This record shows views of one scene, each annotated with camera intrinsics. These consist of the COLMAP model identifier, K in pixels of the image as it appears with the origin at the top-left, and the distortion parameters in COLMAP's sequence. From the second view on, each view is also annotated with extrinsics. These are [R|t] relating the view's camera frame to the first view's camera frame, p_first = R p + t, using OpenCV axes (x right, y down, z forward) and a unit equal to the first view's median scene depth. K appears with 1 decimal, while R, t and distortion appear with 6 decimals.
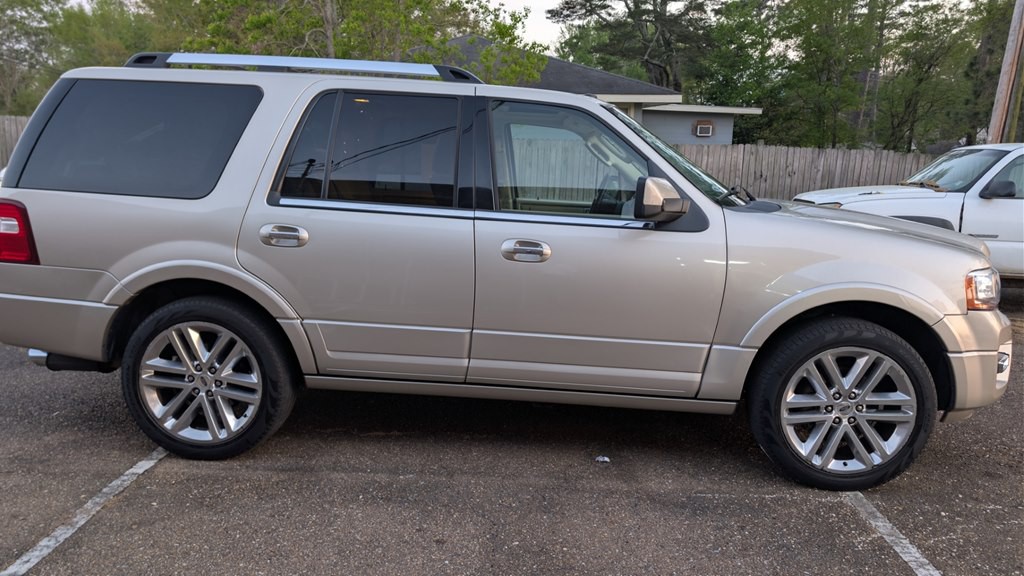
lens RADIAL K [[740.3, 0, 508.5], [0, 740.3, 287.2], [0, 0, 1]] dist [0.027397, -0.023452]
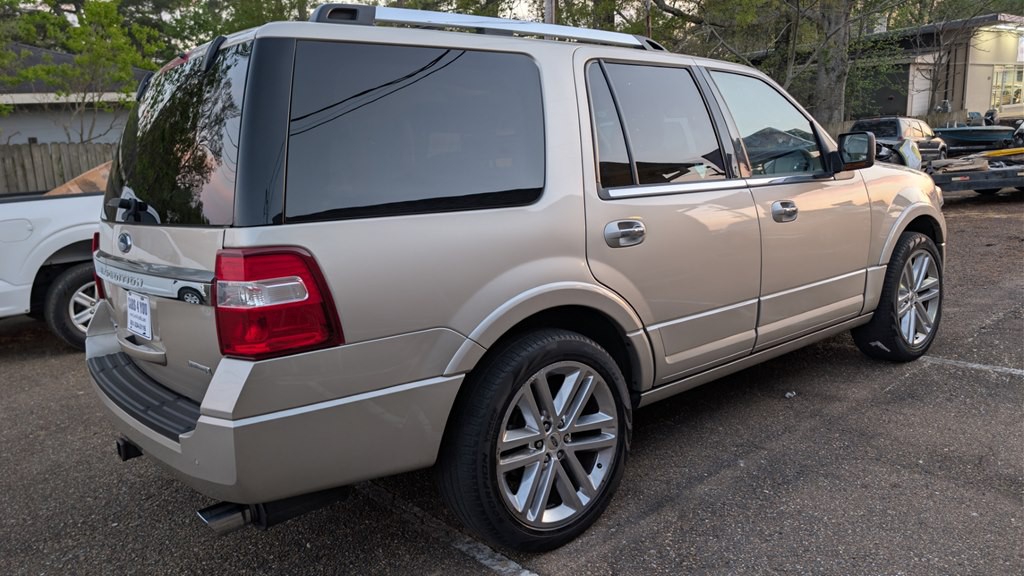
lens RADIAL K [[740.3, 0, 521.2], [0, 740.3, 283.3], [0, 0, 1]] dist [0.027397, -0.023452]
pose [[0.719938, -0.192006, 0.666950, -0.934647], [0.196303, 0.978065, 0.069673, -0.093491], [-0.665698, 0.080764, 0.741838, 0.461687]]
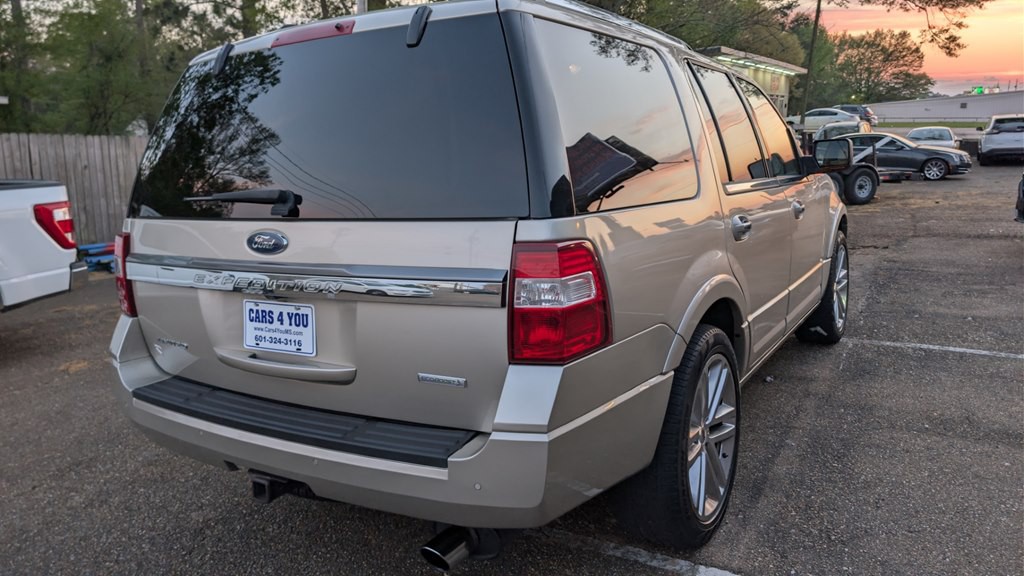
lens RADIAL K [[740.3, 0, 499.1], [0, 740.3, 281.3], [0, 0, 1]] dist [0.027397, -0.023452]
pose [[0.480312, -0.201263, 0.853694, -1.163234], [0.199968, 0.972811, 0.116838, -0.162332], [-0.853998, 0.114593, 0.507499, 0.797514]]
